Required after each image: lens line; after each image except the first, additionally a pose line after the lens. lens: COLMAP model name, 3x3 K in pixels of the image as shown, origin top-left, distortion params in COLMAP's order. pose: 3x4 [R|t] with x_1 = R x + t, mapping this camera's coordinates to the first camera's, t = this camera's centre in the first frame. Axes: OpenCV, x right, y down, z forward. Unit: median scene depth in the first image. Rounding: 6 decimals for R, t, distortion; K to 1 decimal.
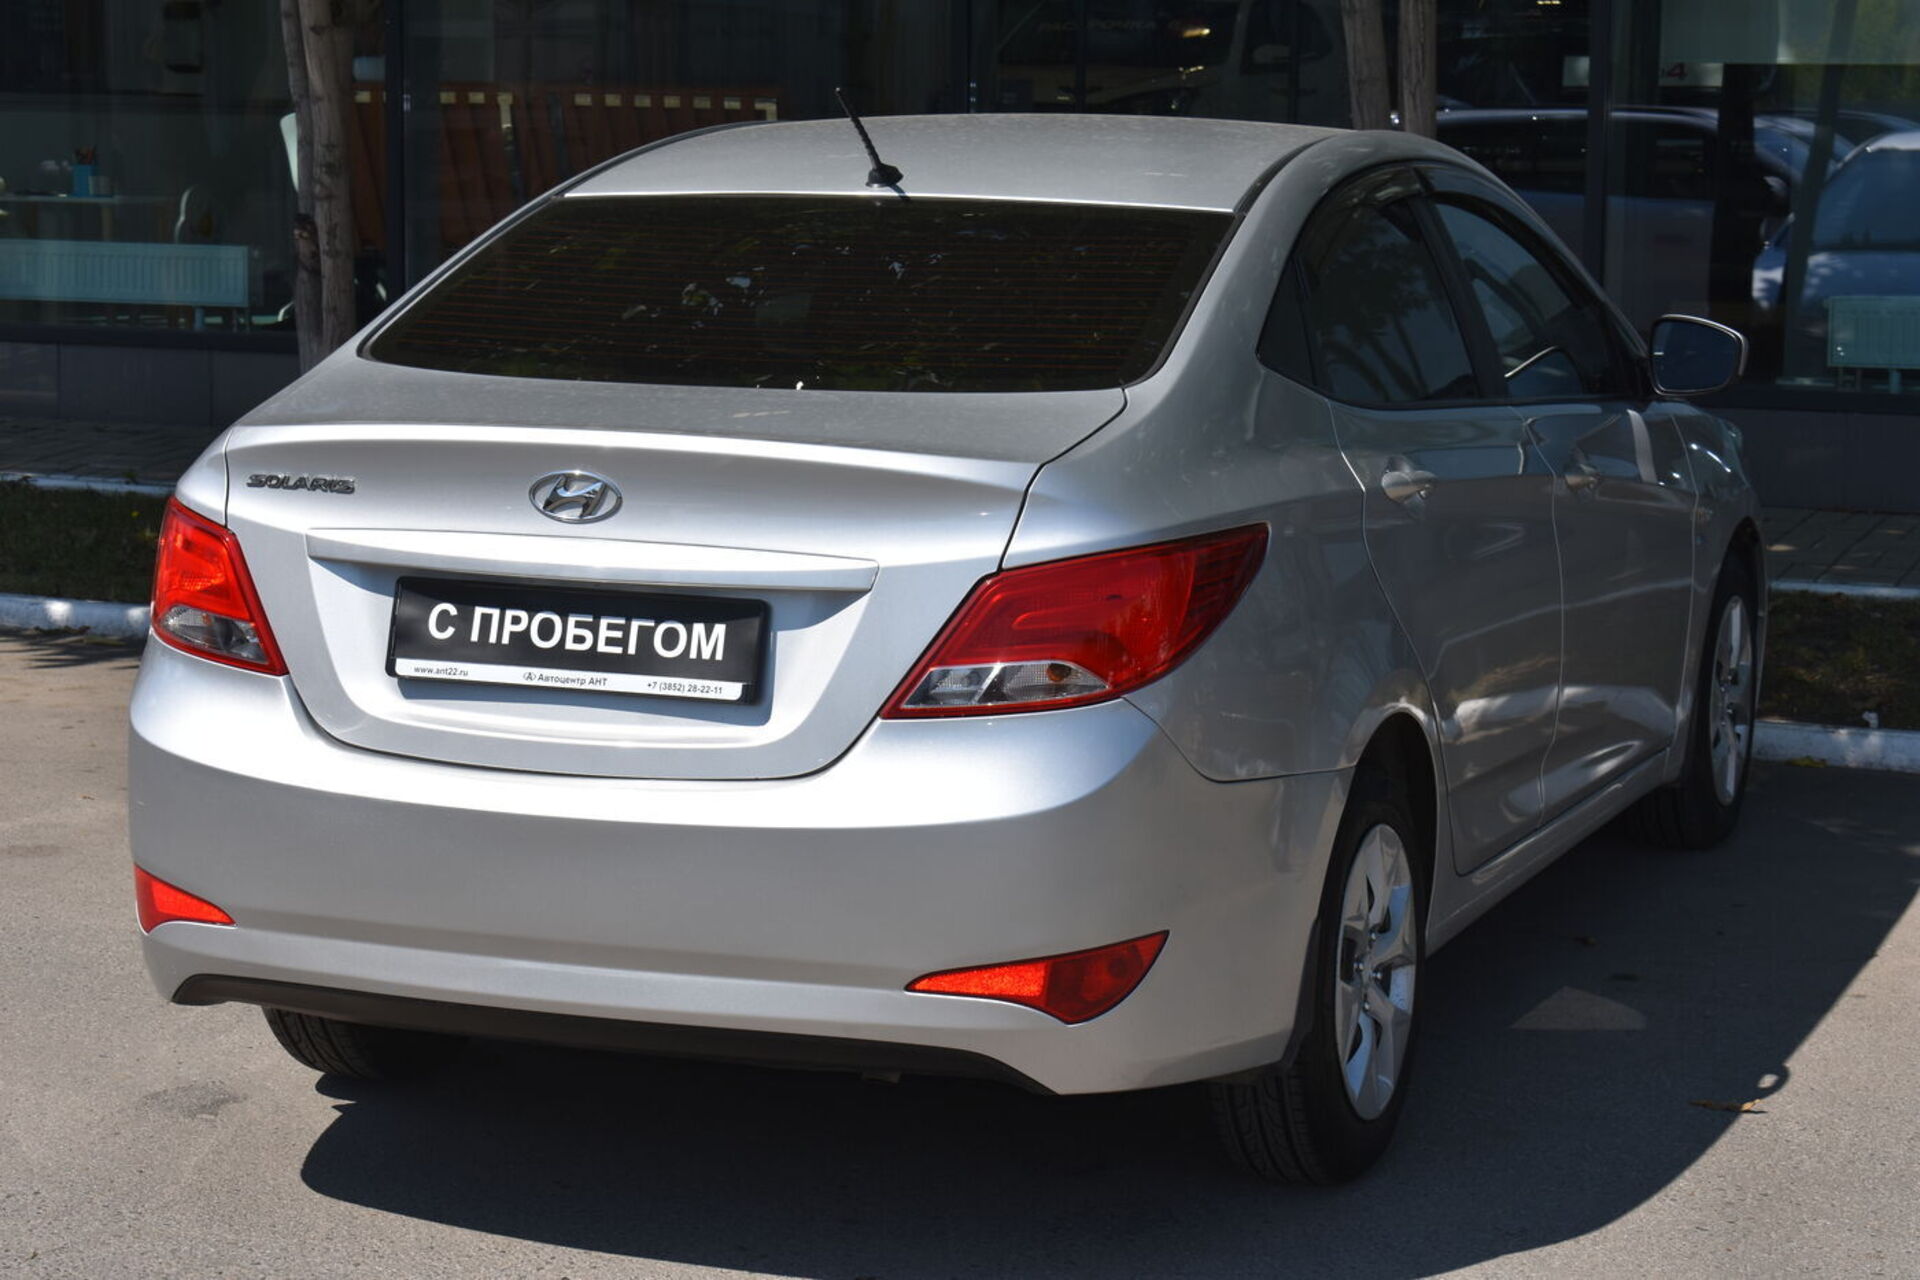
lens RADIAL K [[4152.1, 0, 943.7], [0, 4152.1, 626.3], [0, 0, 1]] dist [-0.308458, 0.000000]
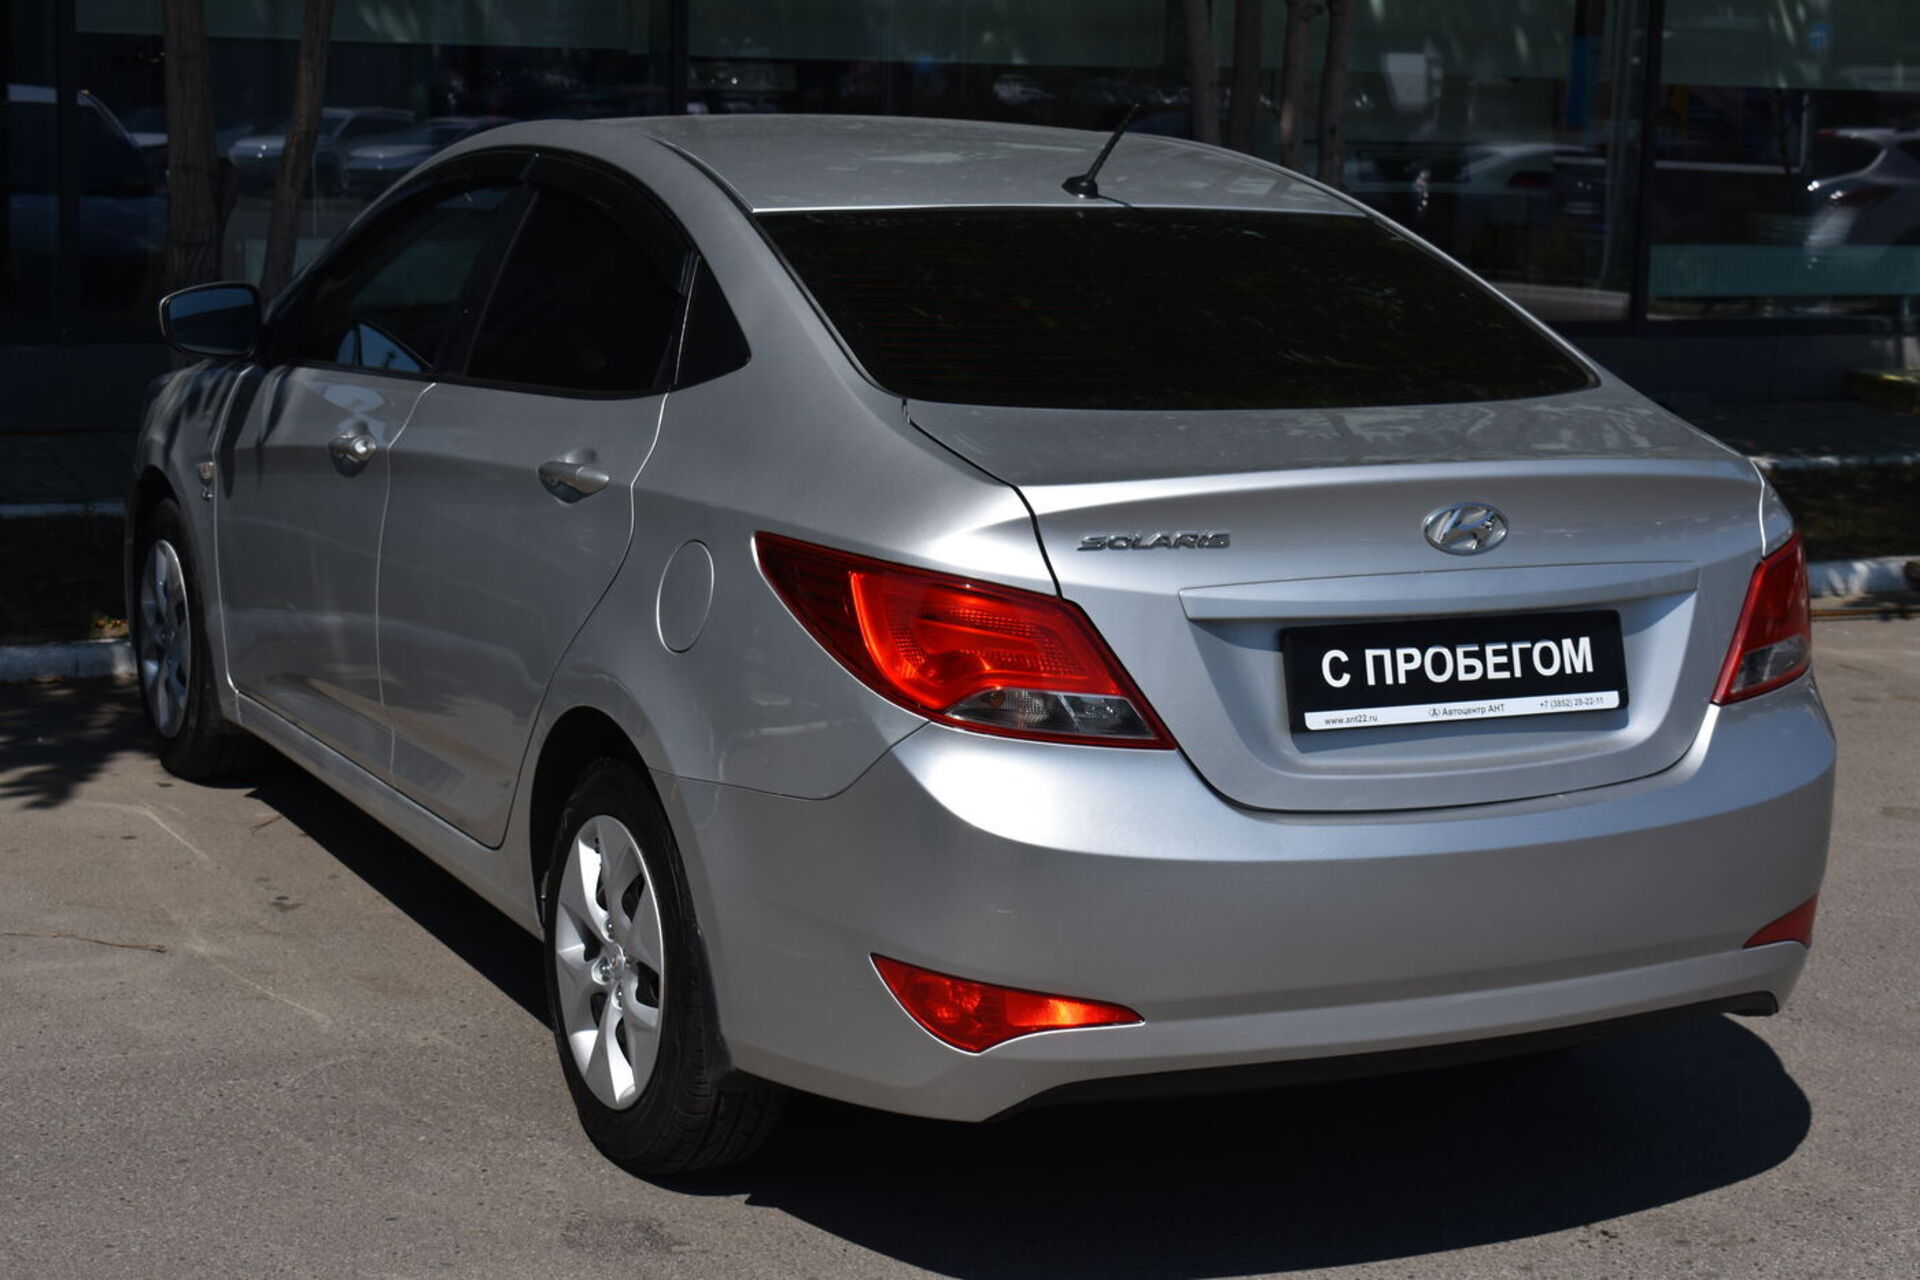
lens RADIAL K [[3293.8, 0, 959.1], [0, 3293.8, 636.6], [0, 0, 1]] dist [-0.038577, 0.000000]
pose [[0.688197, -0.121151, 0.715337, -0.746841], [0.077881, 0.992598, 0.093182, -0.089275], [-0.721331, -0.008416, 0.692539, 0.530793]]
